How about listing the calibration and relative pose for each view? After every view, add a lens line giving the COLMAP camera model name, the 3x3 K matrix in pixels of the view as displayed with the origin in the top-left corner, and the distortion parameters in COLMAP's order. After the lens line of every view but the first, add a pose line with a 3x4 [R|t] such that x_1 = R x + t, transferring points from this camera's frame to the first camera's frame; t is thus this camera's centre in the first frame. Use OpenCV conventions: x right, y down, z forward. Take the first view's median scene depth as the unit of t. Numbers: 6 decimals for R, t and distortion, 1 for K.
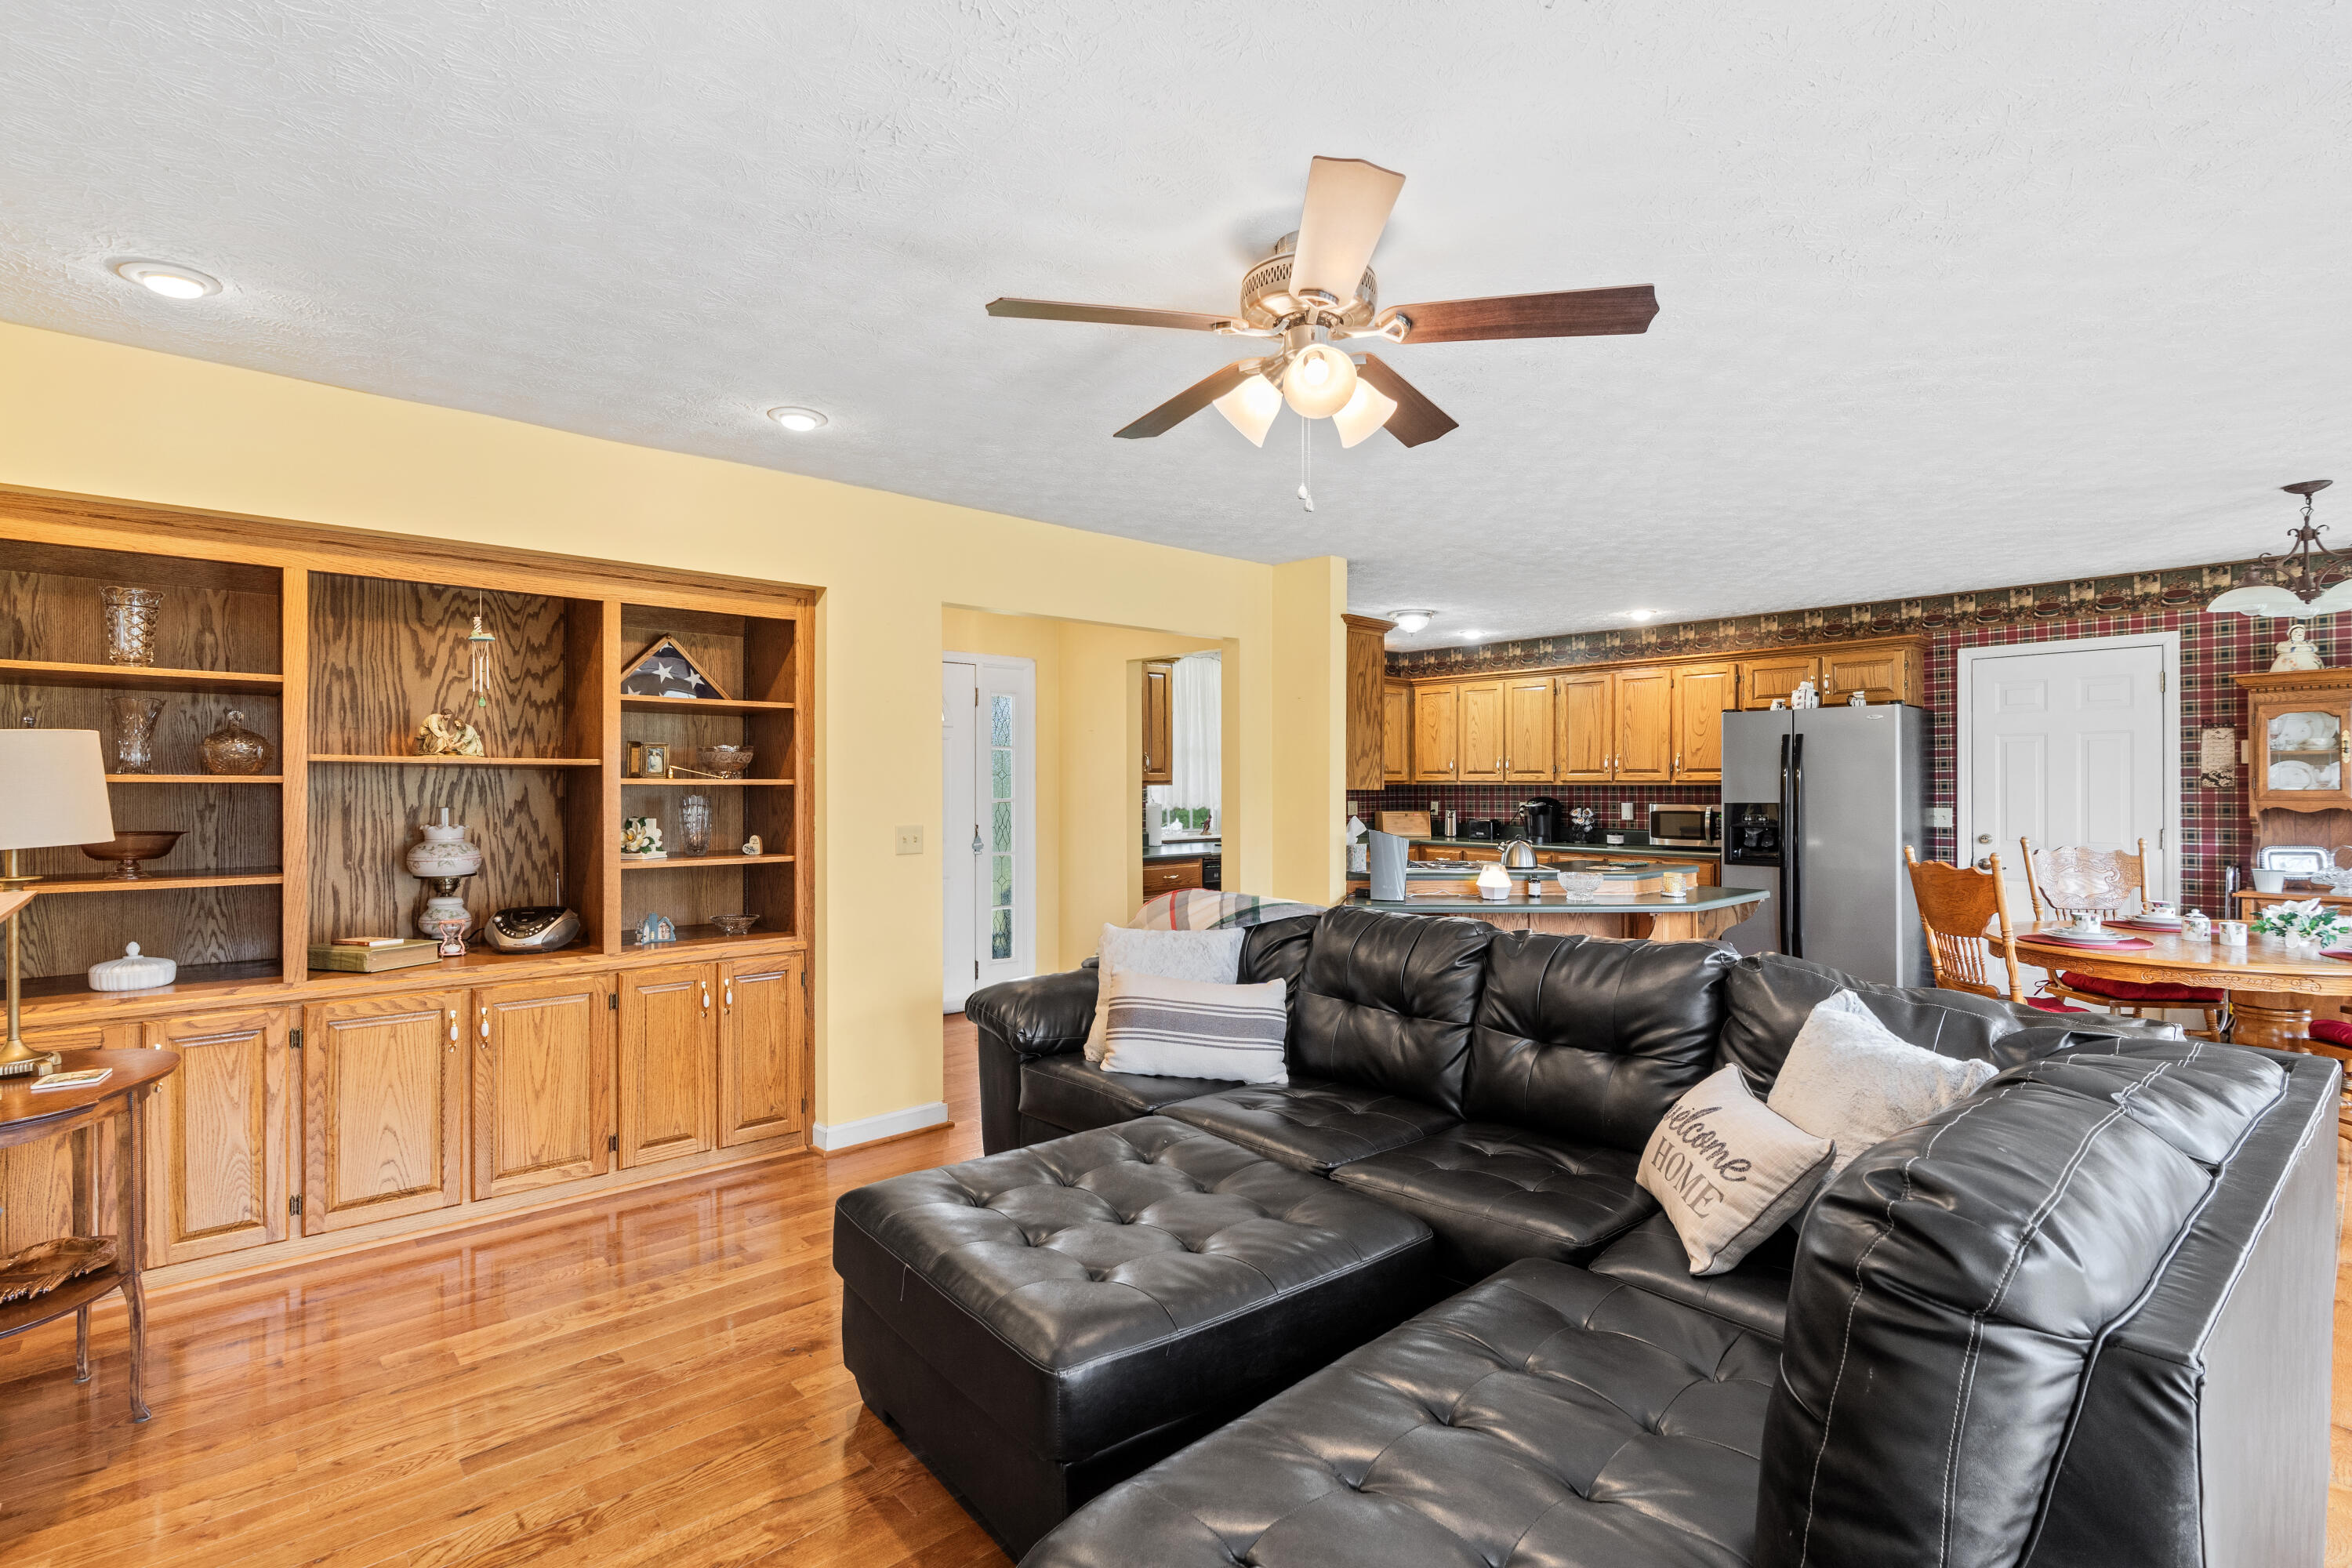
lens RADIAL K [[1075.1, 0, 1157.7], [0, 1075.1, 791.7], [0, 0, 1]] dist [-0.008288, 0.003887]
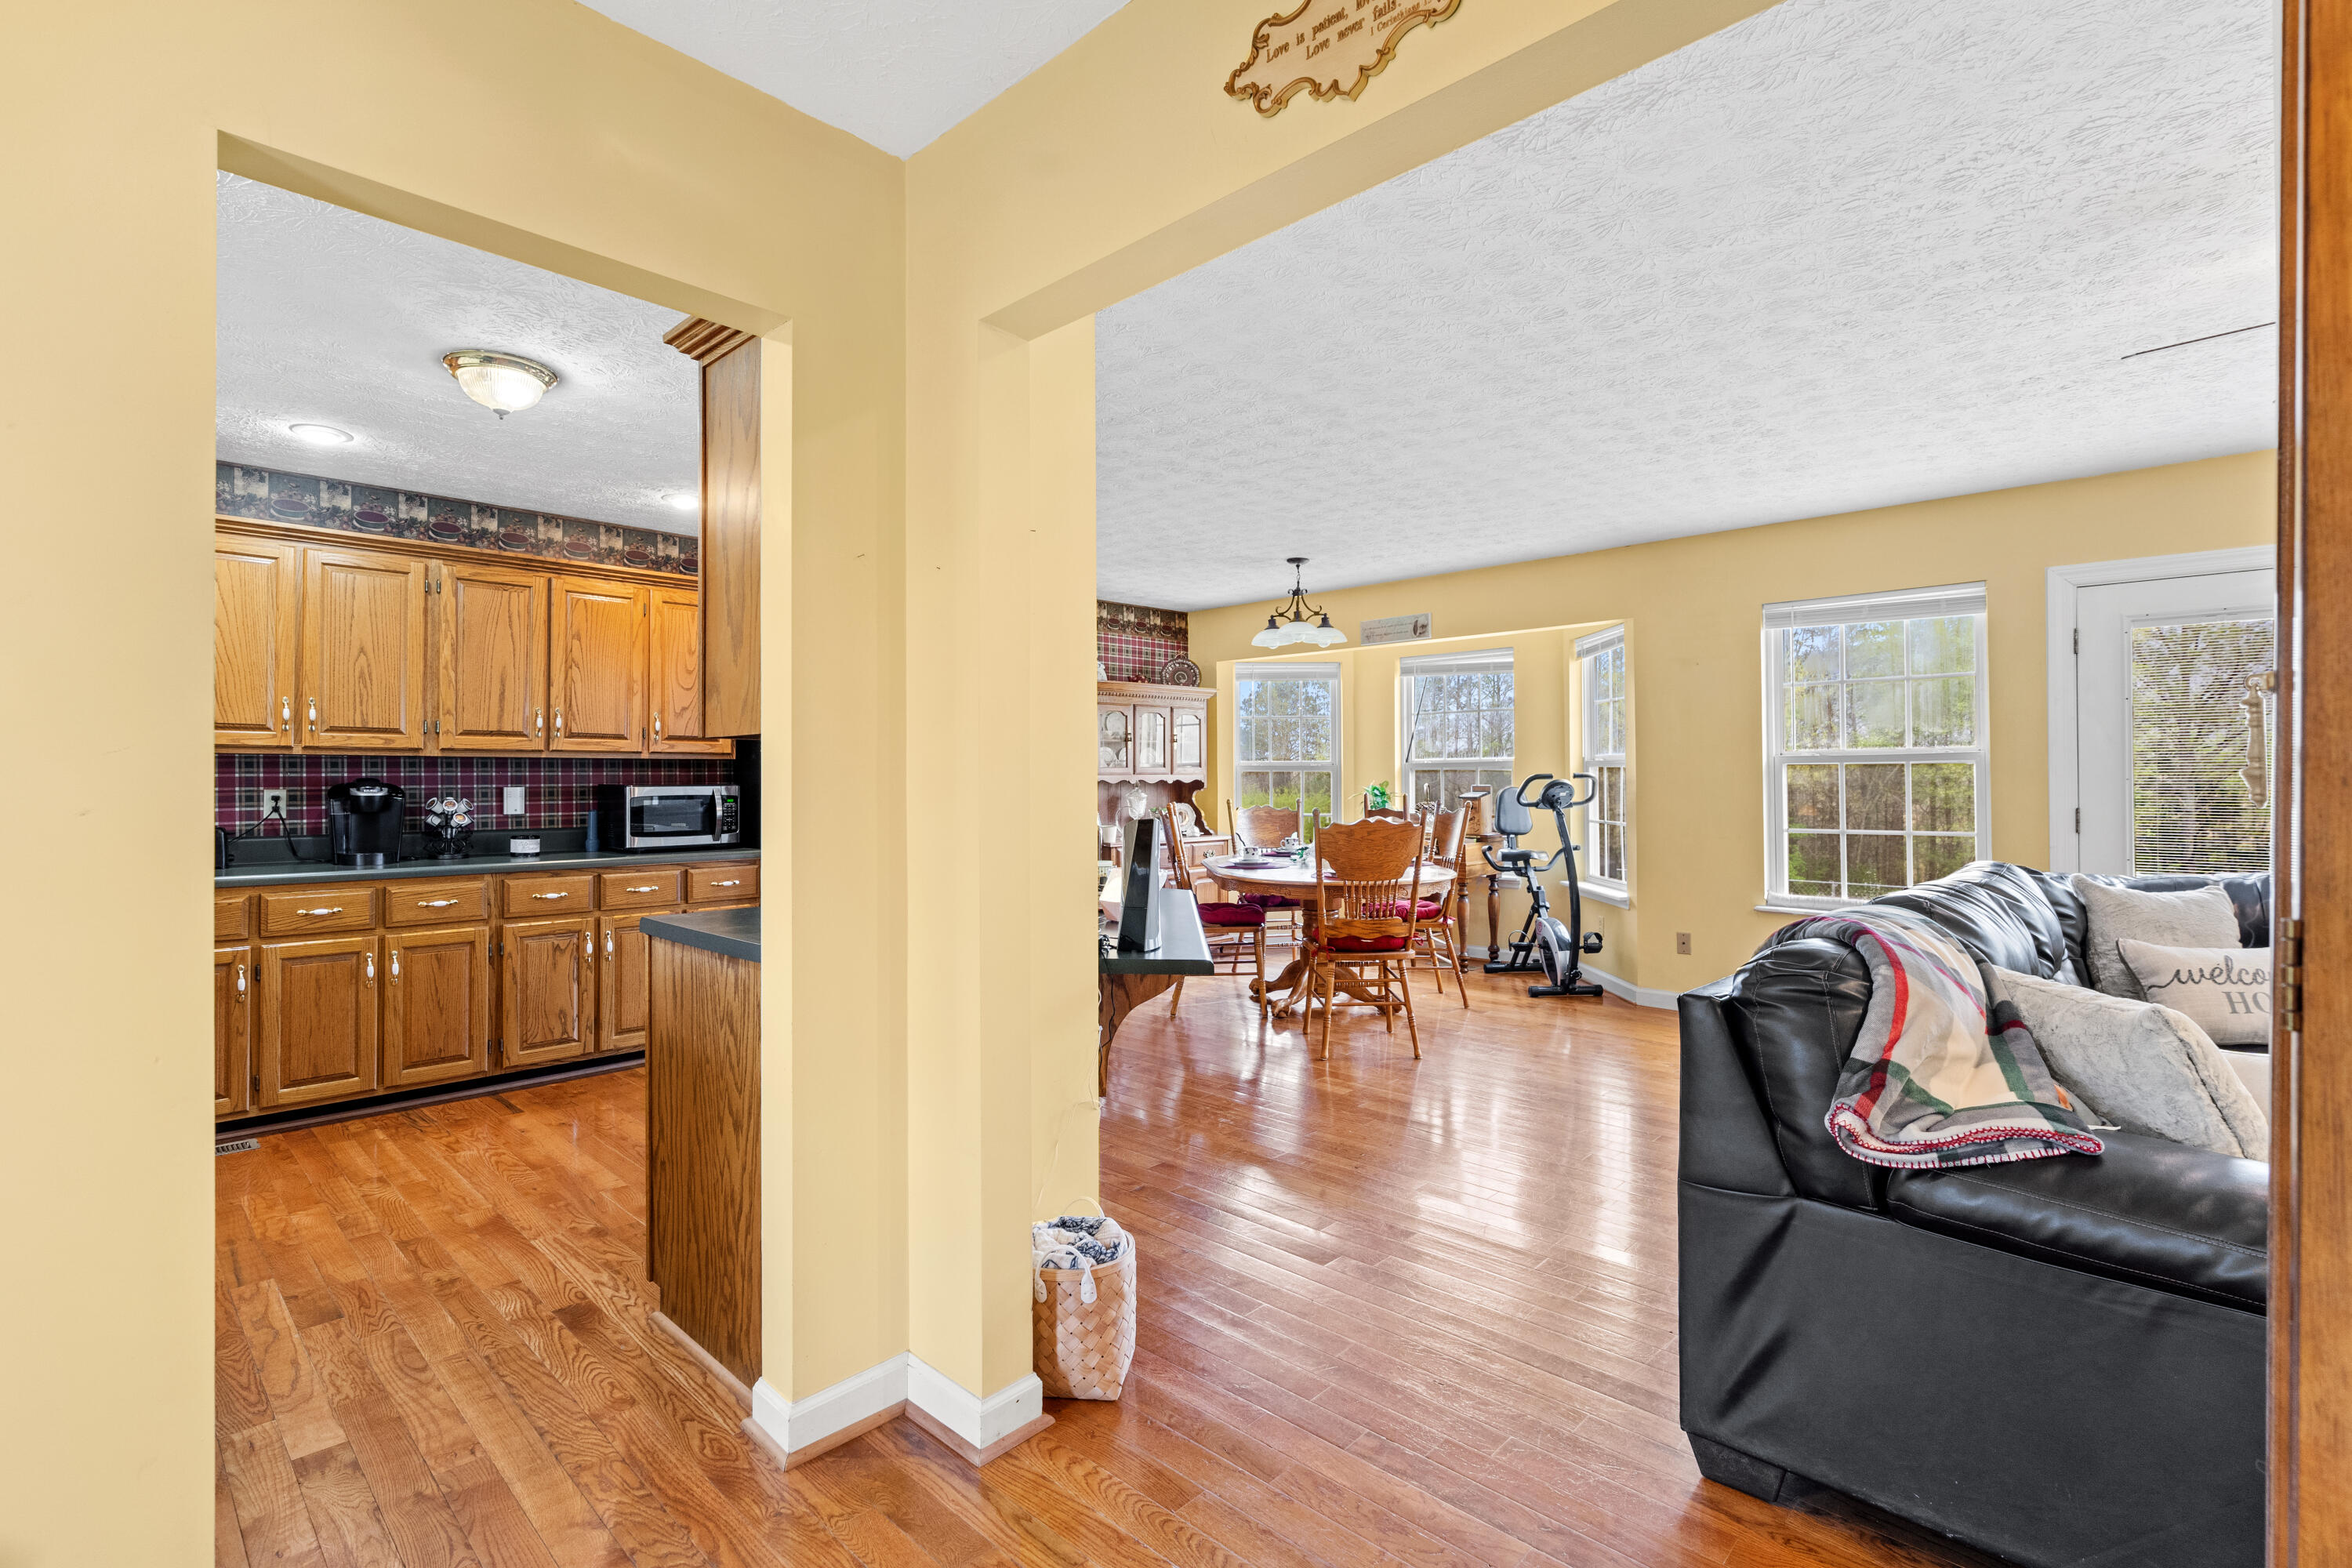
lens RADIAL K [[1075.1, 0, 1165.0], [0, 1075.1, 769.1], [0, 0, 1]] dist [-0.008288, 0.003887]
pose [[-0.081292, 0.009237, 0.996648, -0.269040], [0.008859, 0.999924, -0.008545, 0.010958], [-0.996651, 0.008135, -0.081368, 0.857067]]
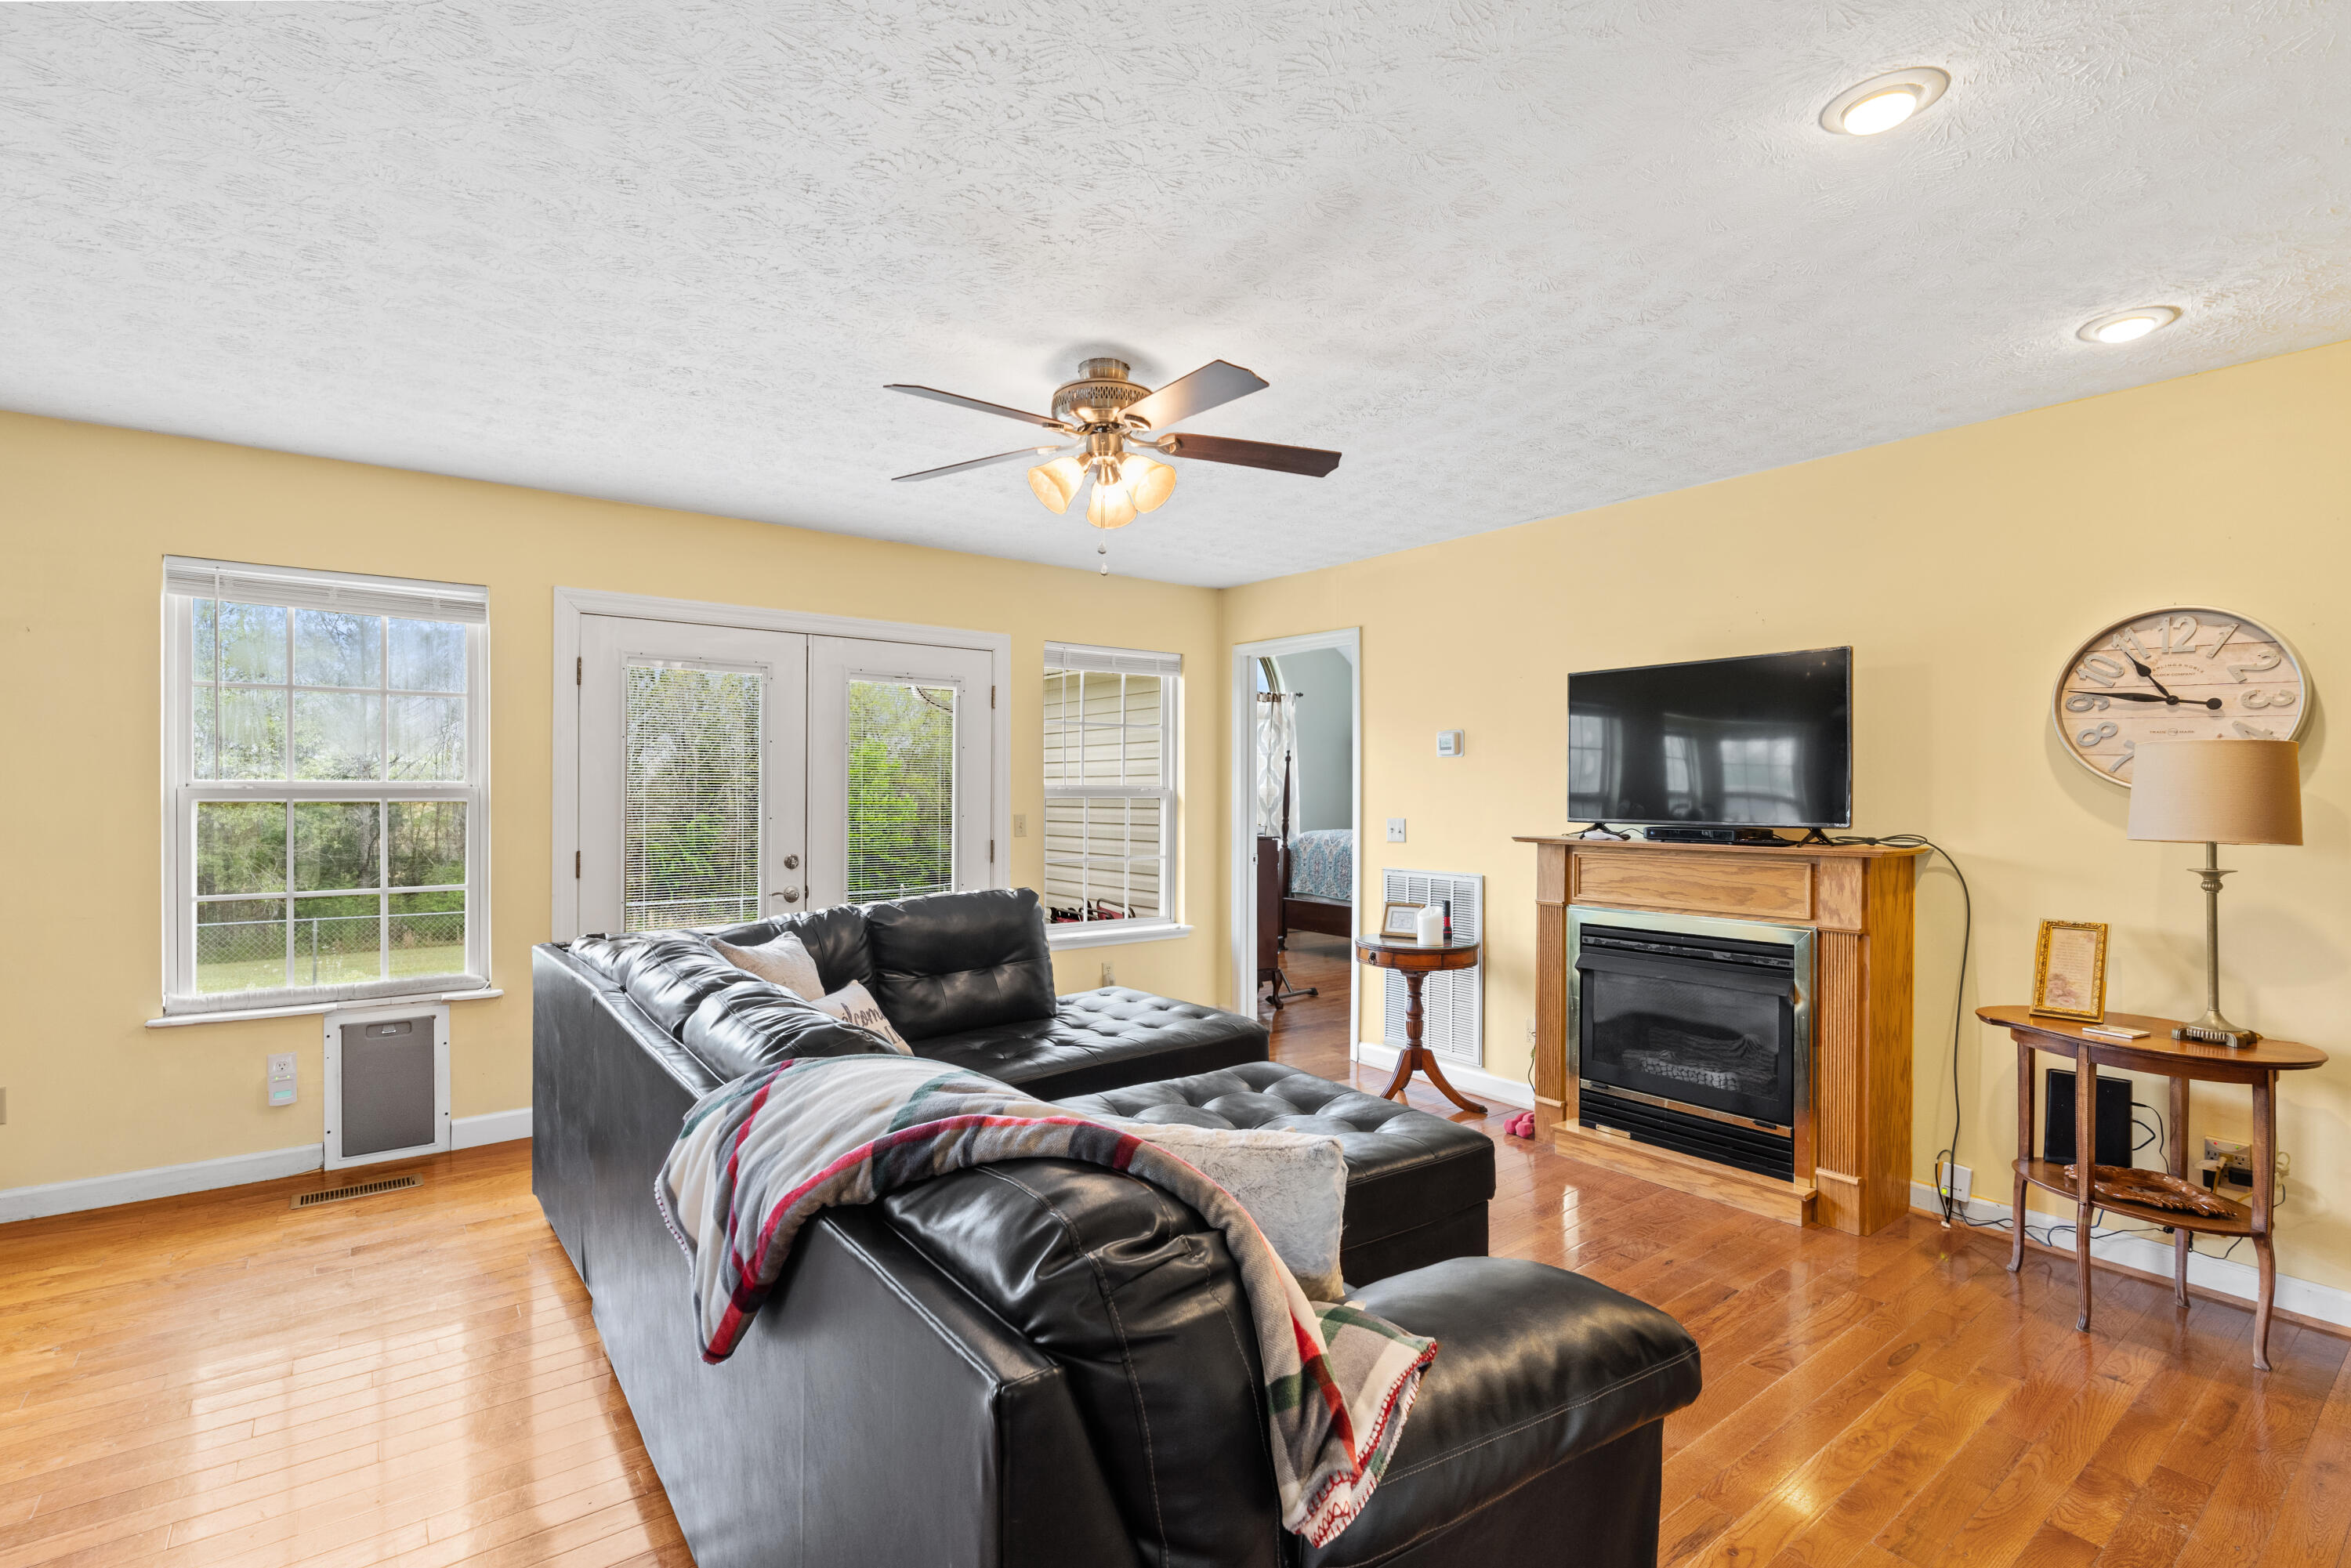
lens RADIAL K [[1074.6, 0, 1176.4], [0, 1074.6, 787.6], [0, 0, 1]] dist [-0.008288, 0.003887]
pose [[-0.997554, -0.000538, 0.069898, -0.023507], [-0.000472, 0.999999, 0.000955, -0.003605], [-0.069899, 0.000920, -0.997554, 0.829656]]
